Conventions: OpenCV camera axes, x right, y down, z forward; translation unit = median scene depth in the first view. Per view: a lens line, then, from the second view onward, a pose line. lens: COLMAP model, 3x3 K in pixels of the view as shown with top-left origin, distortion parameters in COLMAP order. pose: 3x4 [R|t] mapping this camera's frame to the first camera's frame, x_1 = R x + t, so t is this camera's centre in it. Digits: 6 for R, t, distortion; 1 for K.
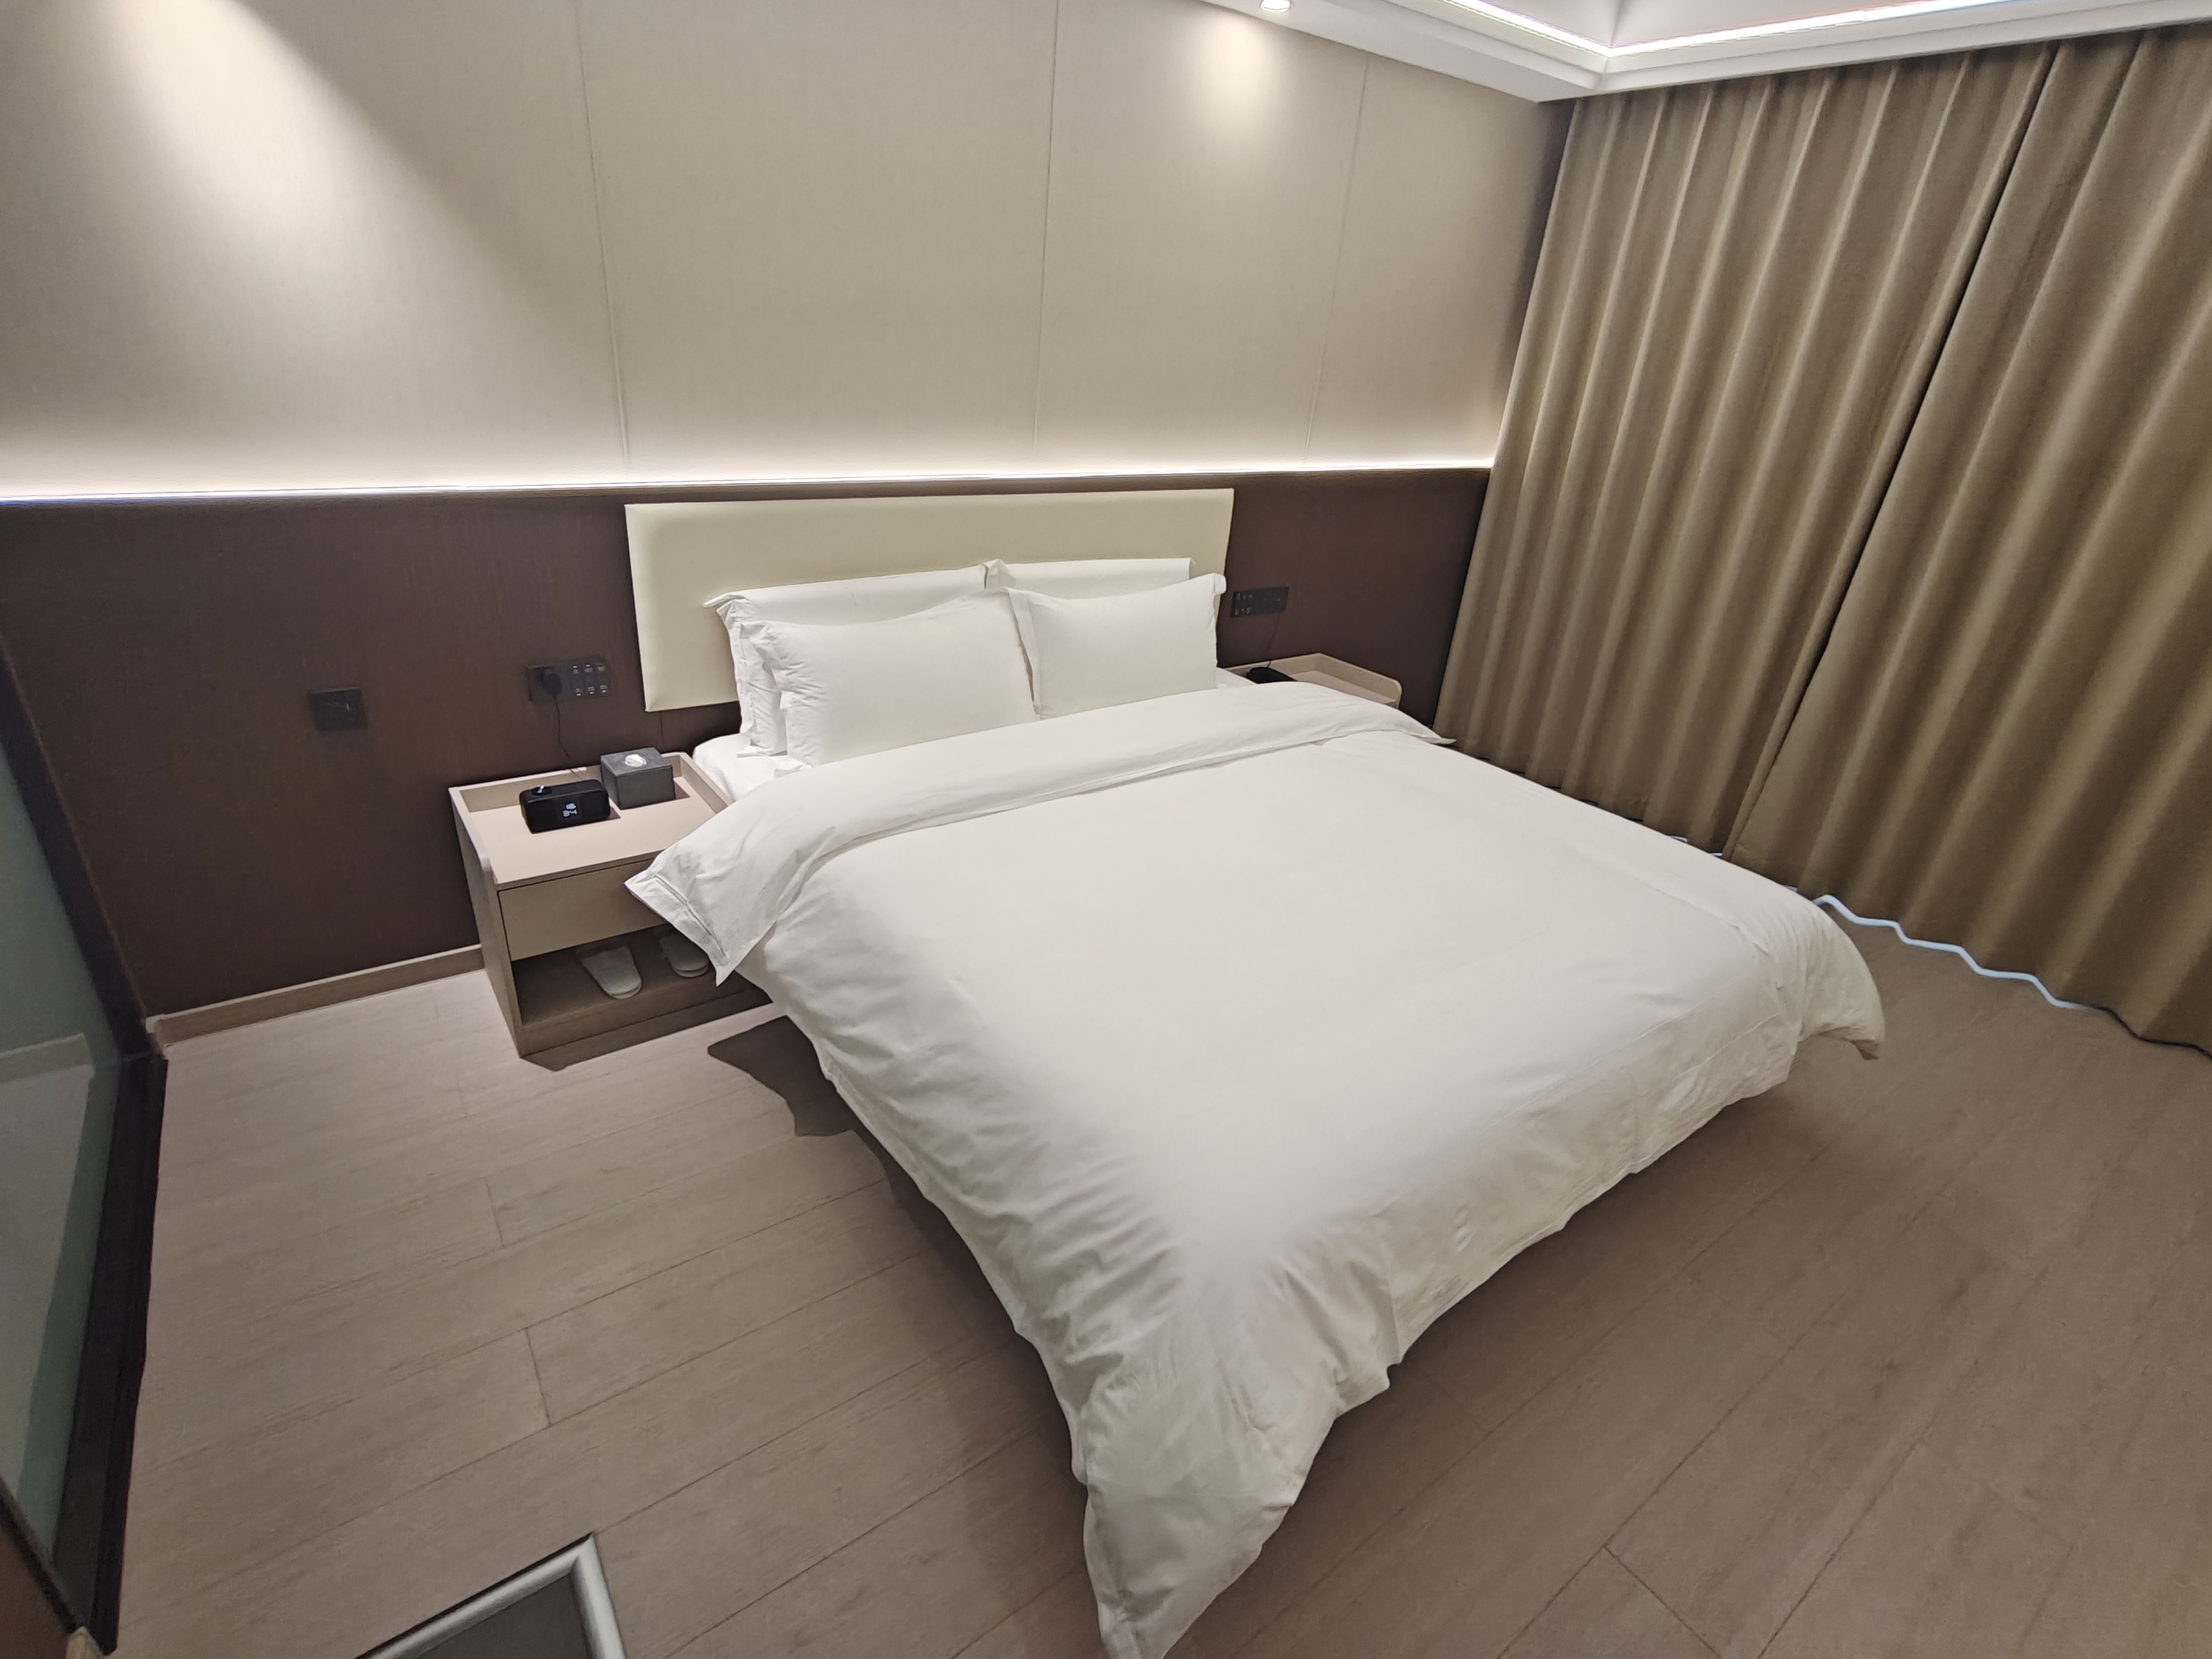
lens RADIAL K [[1045.7, 0, 1074.3], [0, 1045.7, 817.5], [0, 0, 1]] dist [-0.000205, 0.000344]
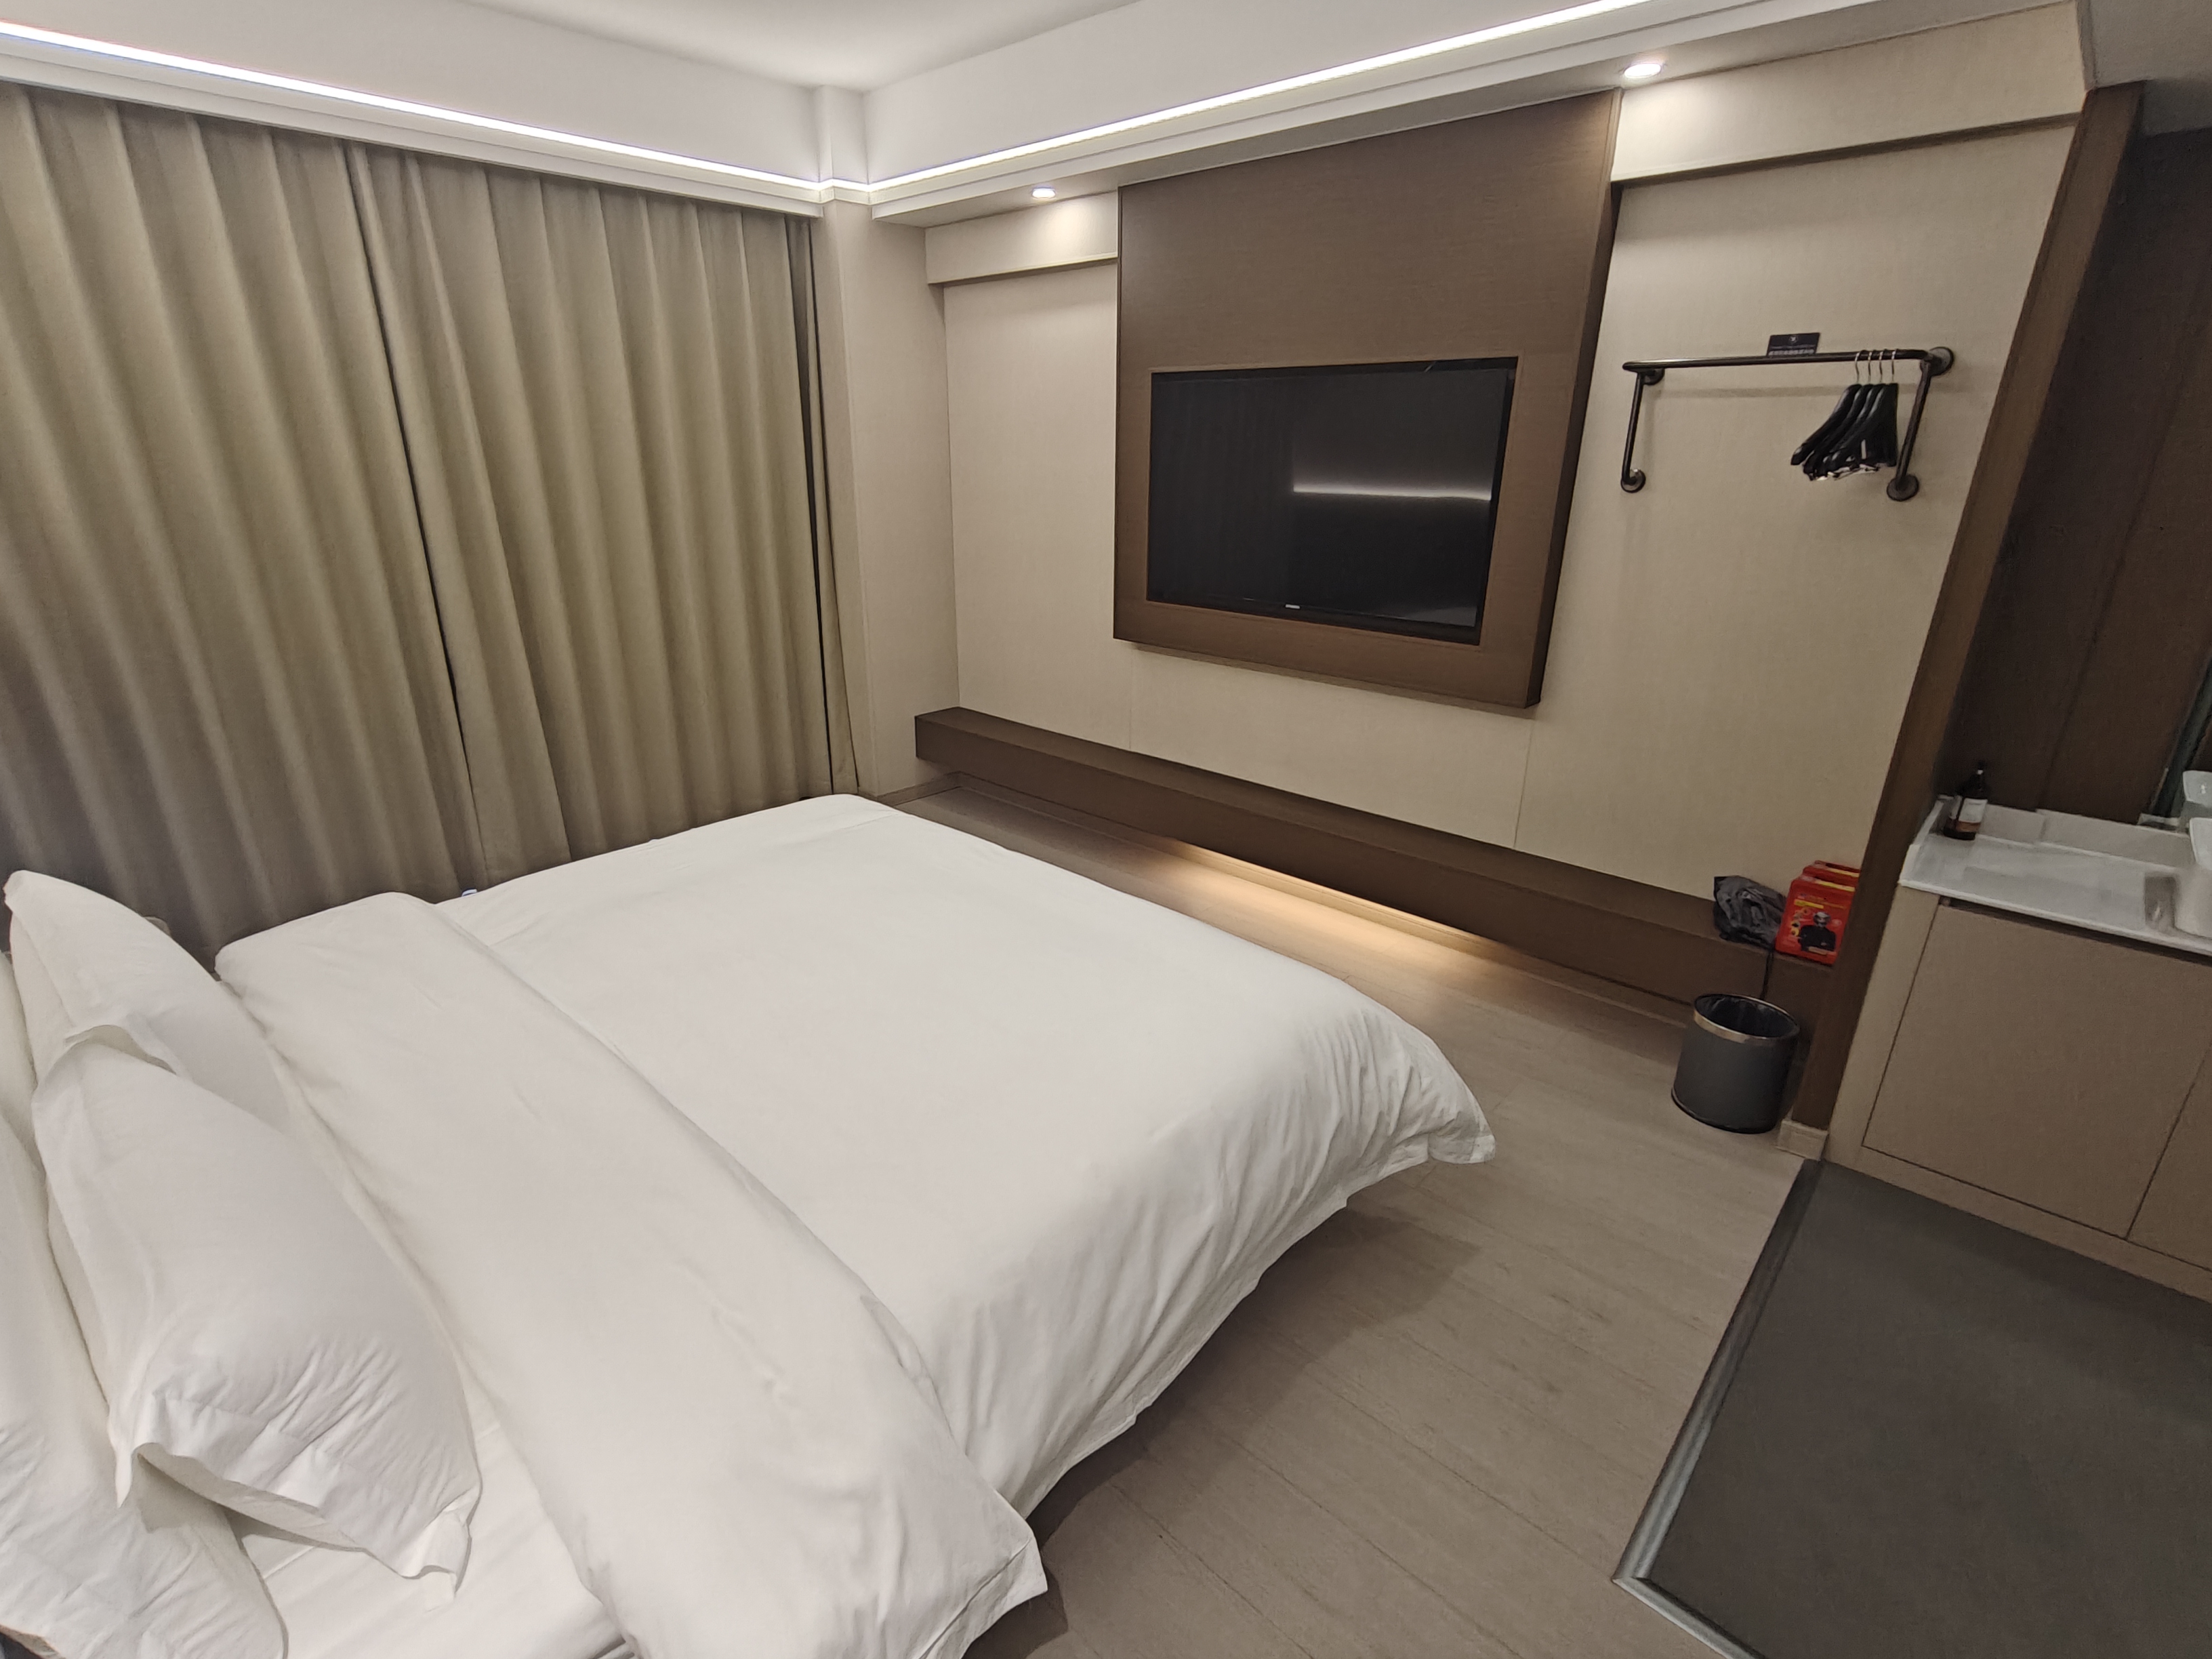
lens RADIAL K [[1045.7, 0, 1074.3], [0, 1045.7, 817.5], [0, 0, 1]] dist [-0.000205, 0.000344]
pose [[-0.196355, -0.401505, 0.894560, -0.675605], [0.406575, 0.796857, 0.446896, -0.423472], [-0.892267, 0.451456, 0.006776, 0.769656]]
